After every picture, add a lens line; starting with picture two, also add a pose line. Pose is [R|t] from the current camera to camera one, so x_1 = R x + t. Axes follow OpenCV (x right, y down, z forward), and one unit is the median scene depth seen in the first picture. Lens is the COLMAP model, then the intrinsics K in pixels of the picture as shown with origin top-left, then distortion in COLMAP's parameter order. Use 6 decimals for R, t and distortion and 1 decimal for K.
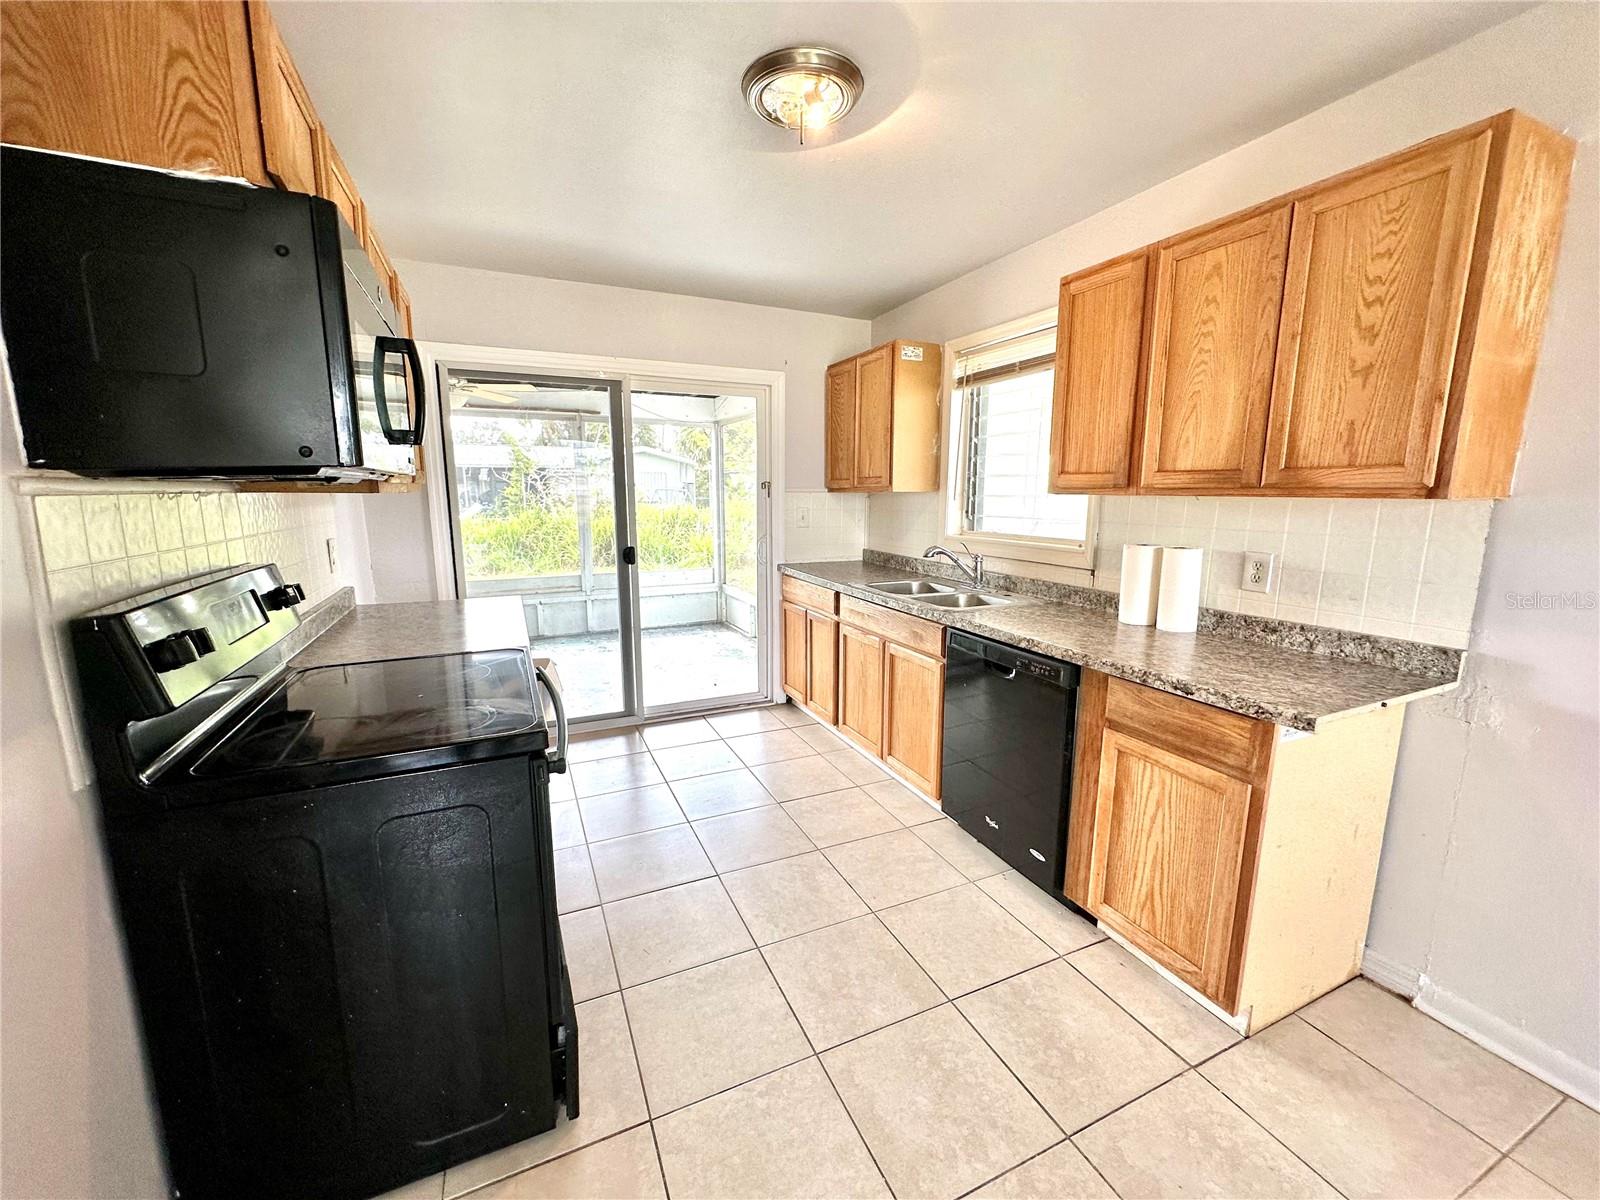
lens RADIAL K [[633.2, 0, 823.6], [0, 633.2, 595.5], [0, 0, 1]] dist [-0.001512, -0.005246]
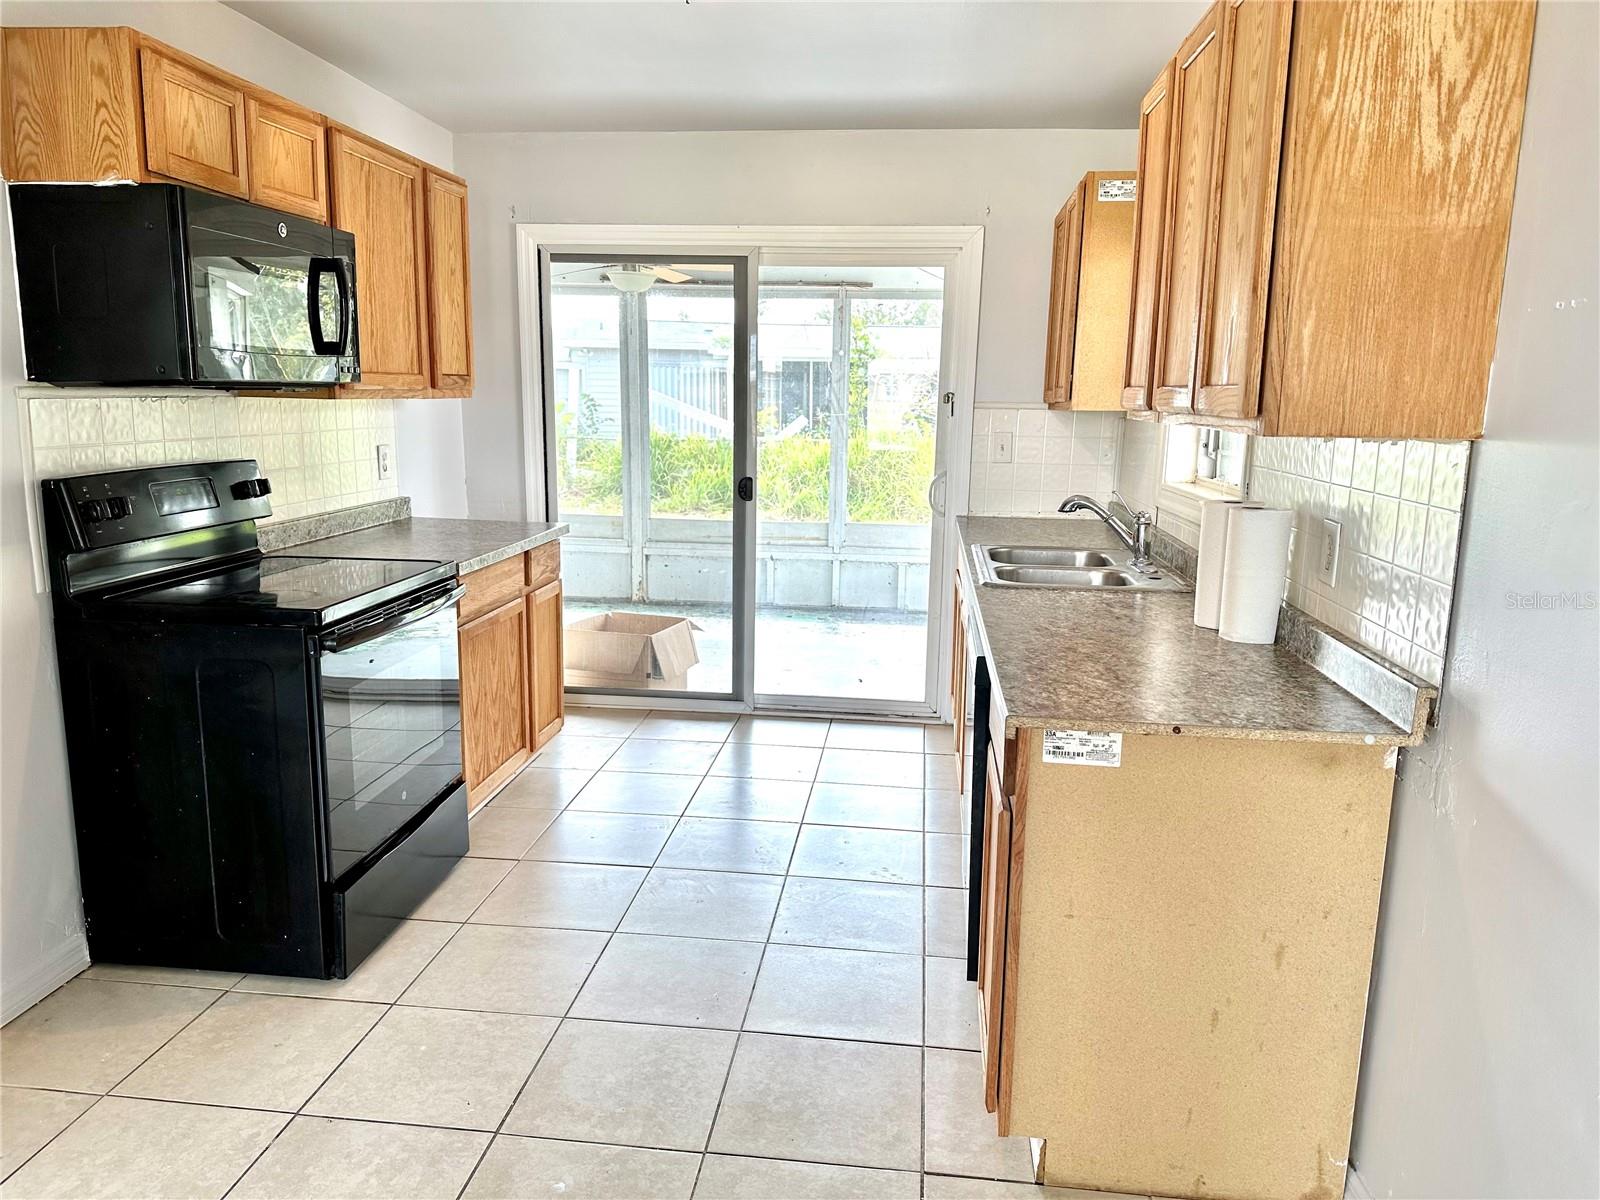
lens RADIAL K [[1109.1, 0, 812.5], [0, 1109.1, 598.0], [0, 0, 1]] dist [0.131606, -0.174498]
pose [[0.854533, 0.105056, -0.508661, 0.465421], [-0.099069, 0.994319, 0.038928, 0.007844], [0.509861, 0.017127, 0.860086, -0.107137]]
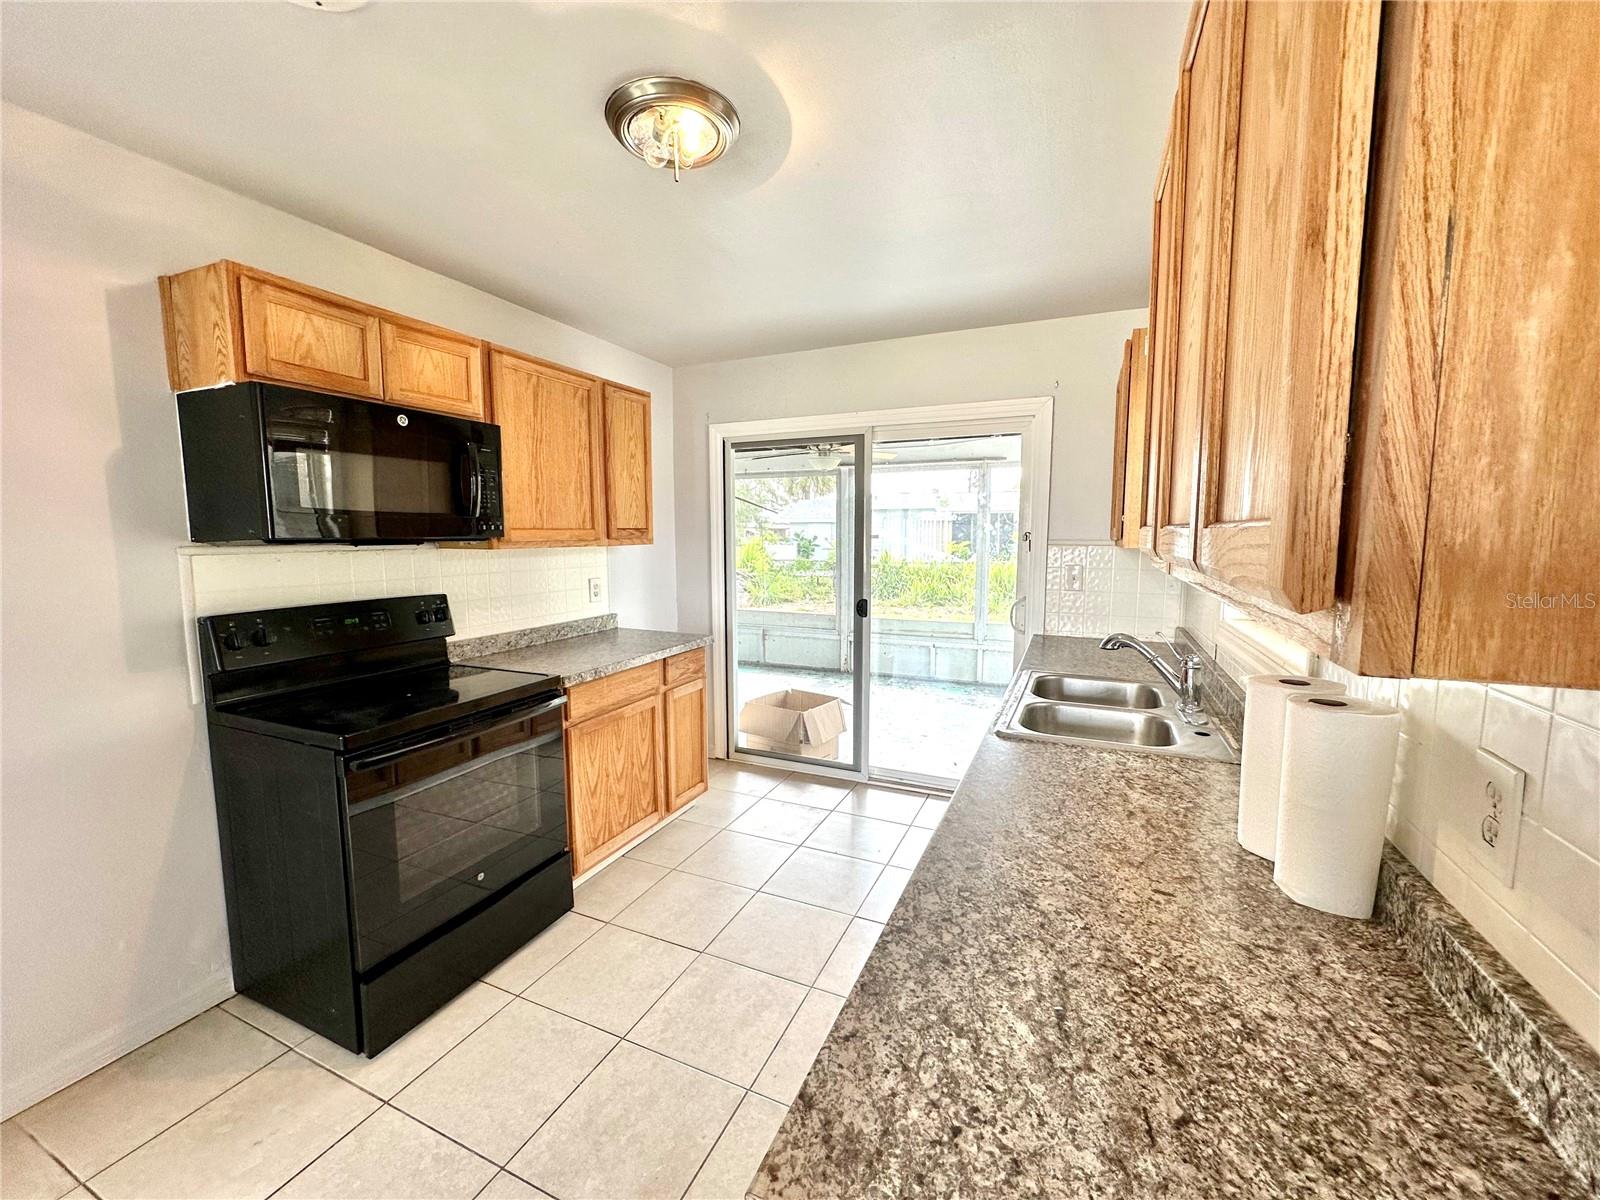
lens RADIAL K [[644.8, 0, 800.9], [0, 644.8, 599.7], [0, 0, 1]] dist [-0.001843, 0.000258]
pose [[0.653192, 0.073843, -0.753583, 0.395412], [-0.120311, 0.992711, -0.007008, -0.059016], [0.747573, 0.095242, 0.657315, 0.274833]]
